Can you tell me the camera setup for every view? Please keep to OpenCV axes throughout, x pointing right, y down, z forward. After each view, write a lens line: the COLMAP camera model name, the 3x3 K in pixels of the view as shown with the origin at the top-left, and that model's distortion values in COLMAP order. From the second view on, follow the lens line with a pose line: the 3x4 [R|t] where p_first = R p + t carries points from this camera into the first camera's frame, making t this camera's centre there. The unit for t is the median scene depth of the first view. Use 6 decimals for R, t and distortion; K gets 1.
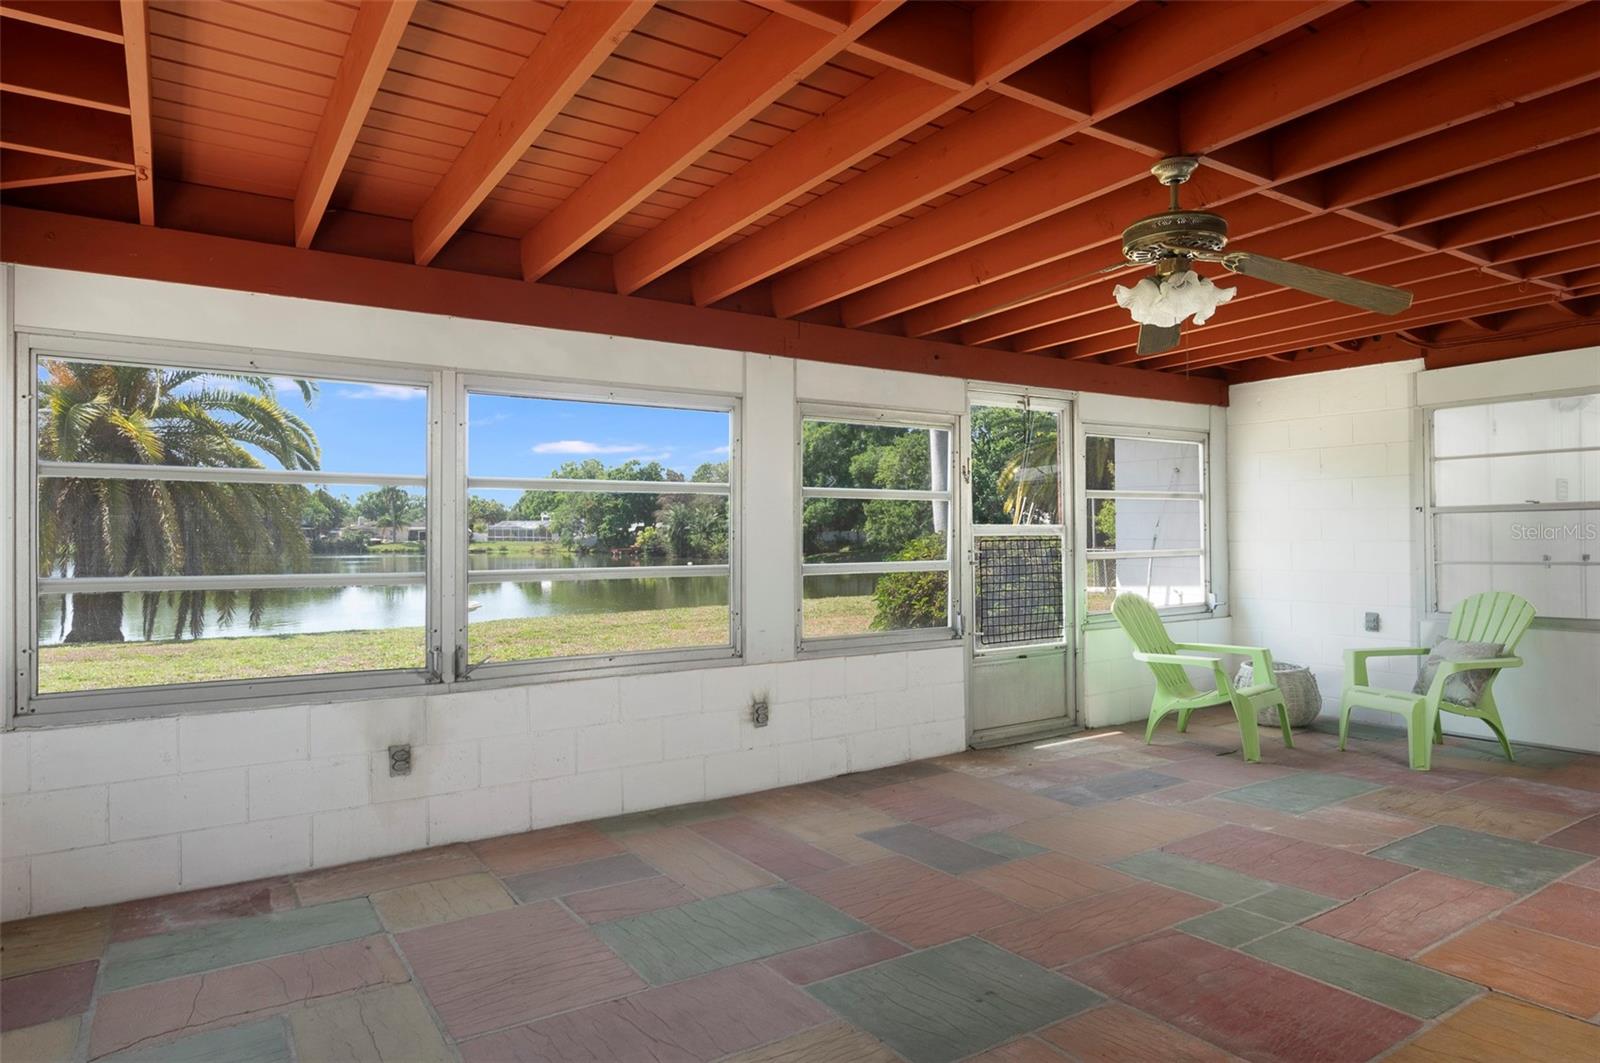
lens RADIAL K [[952.5, 0, 806.3], [0, 952.5, 527.9], [0, 0, 1]] dist [0.008881, -0.002903]
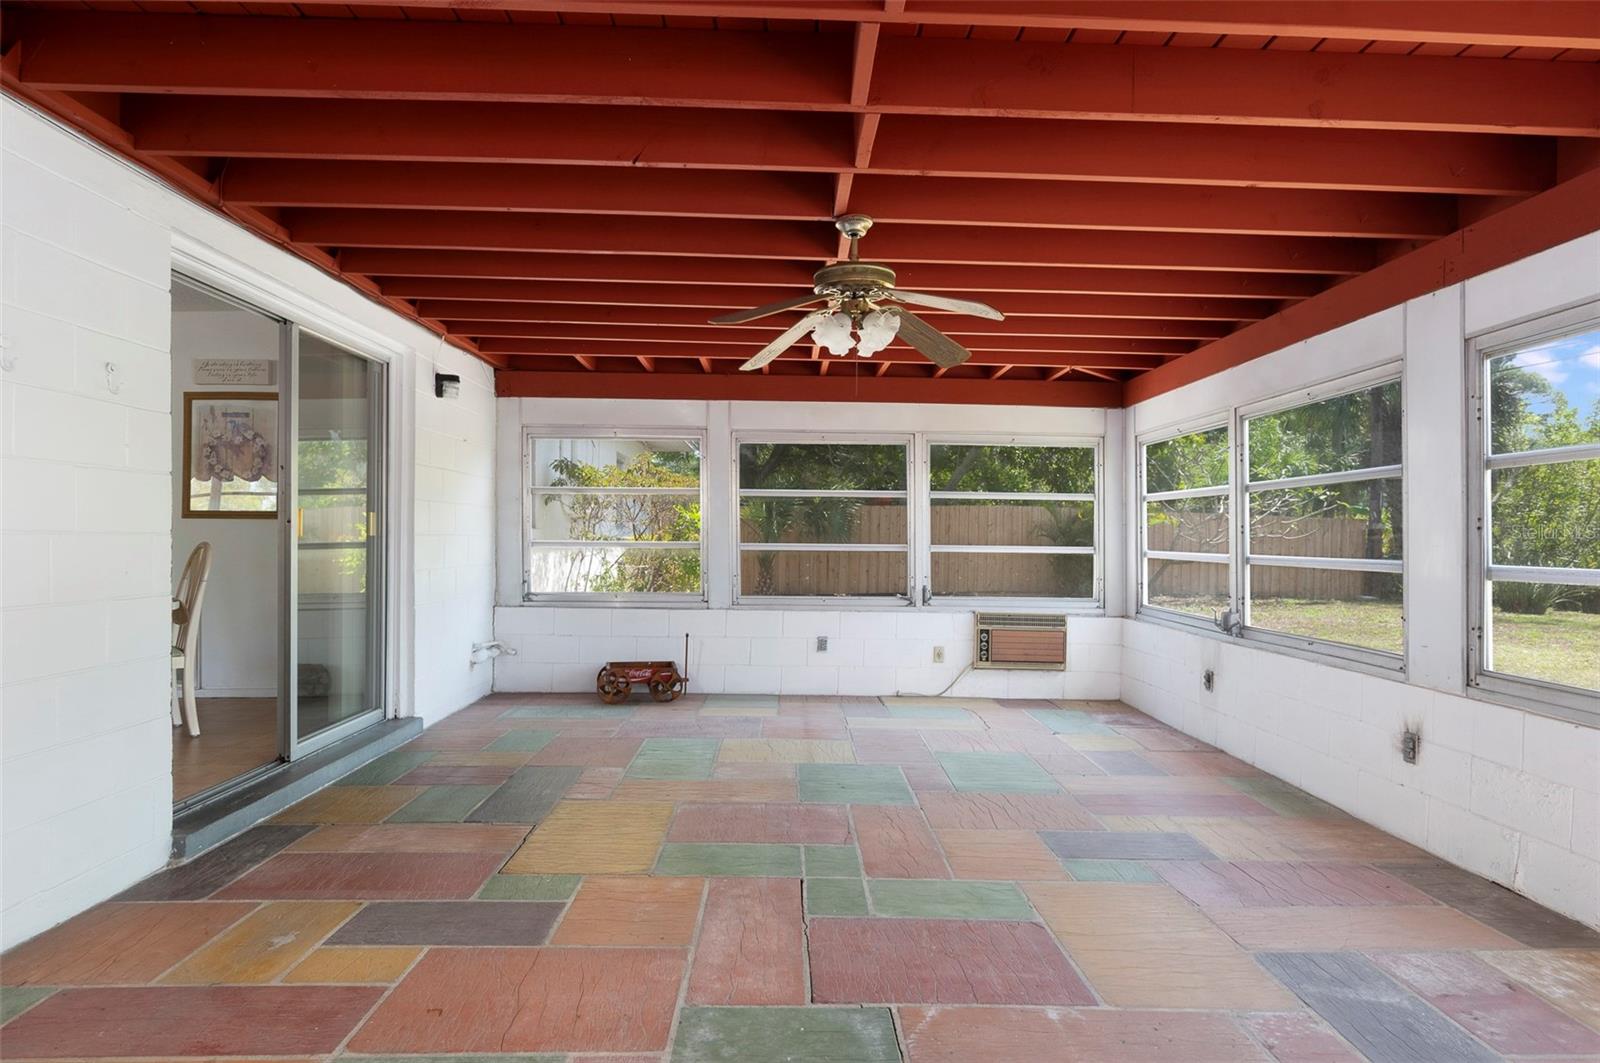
lens RADIAL K [[865.9, 0, 804.2], [0, 865.9, 526.6], [0, 0, 1]] dist [0.001701, -0.001405]
pose [[-0.538358, -0.006710, -0.842690, 0.634147], [0.013913, 0.999761, -0.016849, 0.010491], [0.842602, -0.020795, -0.538136, 0.722383]]
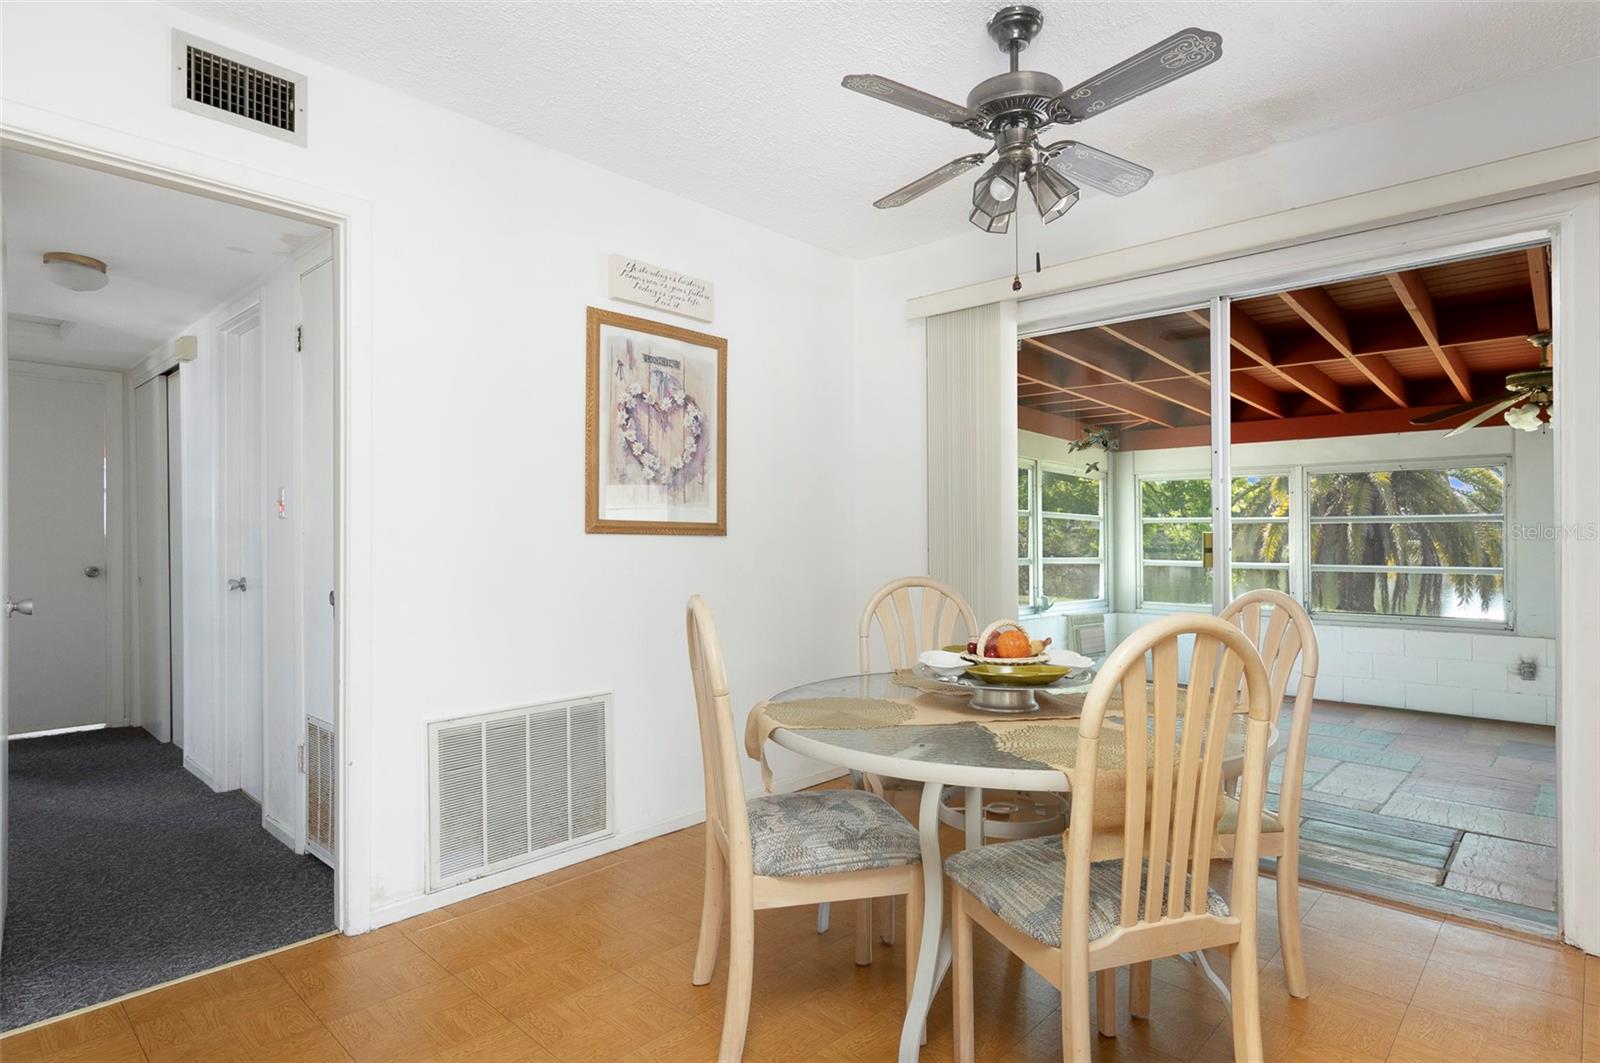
lens RADIAL K [[839.7, 0, 804.8], [0, 839.7, 535.4], [0, 0, 1]] dist [-0.006959, -0.003366]
pose [[0.243942, -0.000638, -0.969790, 0.725390], [0.010541, 0.999942, 0.001994, -0.020553], [0.969732, -0.010709, 0.243935, -0.301513]]
